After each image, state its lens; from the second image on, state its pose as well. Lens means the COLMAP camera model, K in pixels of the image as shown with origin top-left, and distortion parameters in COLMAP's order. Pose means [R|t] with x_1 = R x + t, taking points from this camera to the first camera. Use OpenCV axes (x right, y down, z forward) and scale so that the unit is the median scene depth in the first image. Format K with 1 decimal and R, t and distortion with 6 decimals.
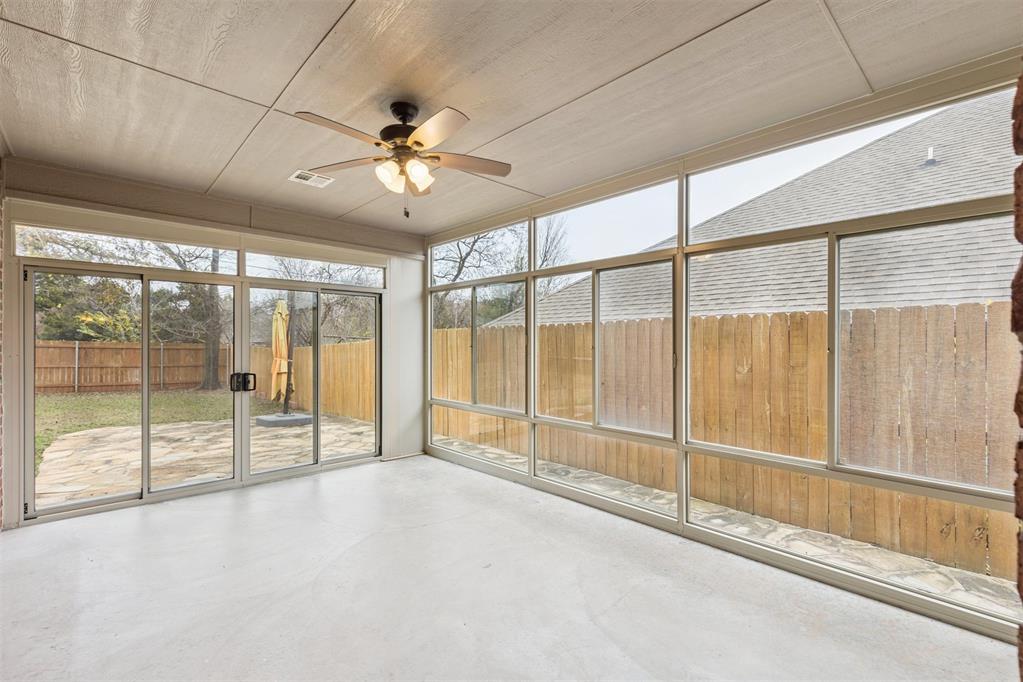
lens RADIAL K [[457.9, 0, 513.4], [0, 457.9, 343.6], [0, 0, 1]] dist [0.012026, 0.001431]
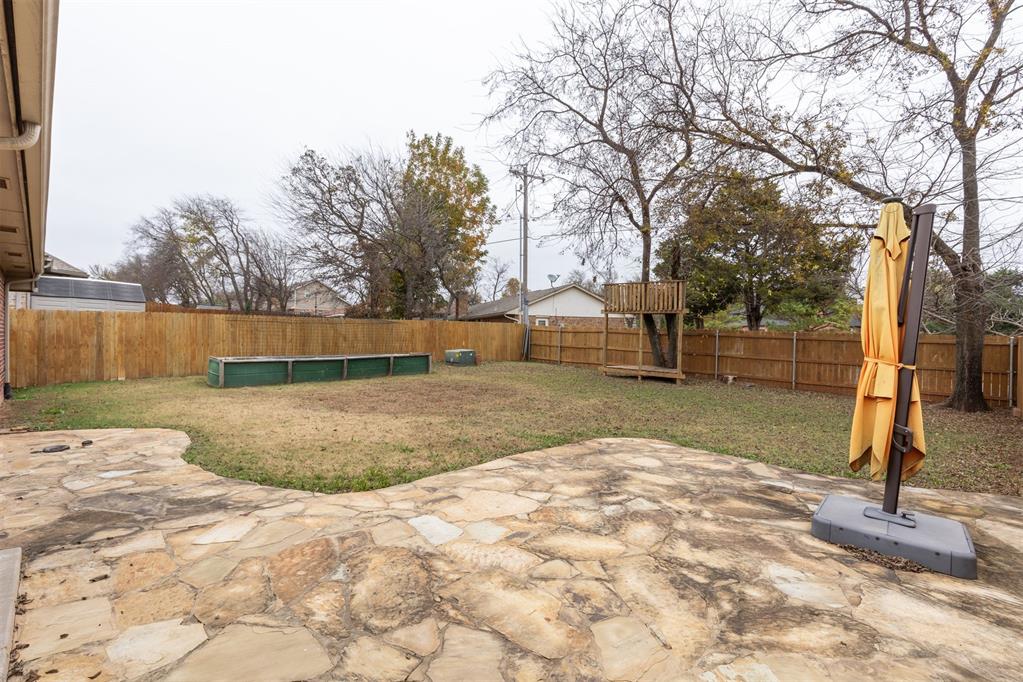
lens RADIAL K [[457.9, 0, 512.7], [0, 457.9, 339.5], [0, 0, 1]] dist [0.012026, 0.001431]
pose [[0.068301, 0.005727, -0.997648, -0.092290], [-0.011449, 0.999922, 0.004957, 0.010593], [0.997599, 0.011083, 0.068361, 0.386925]]
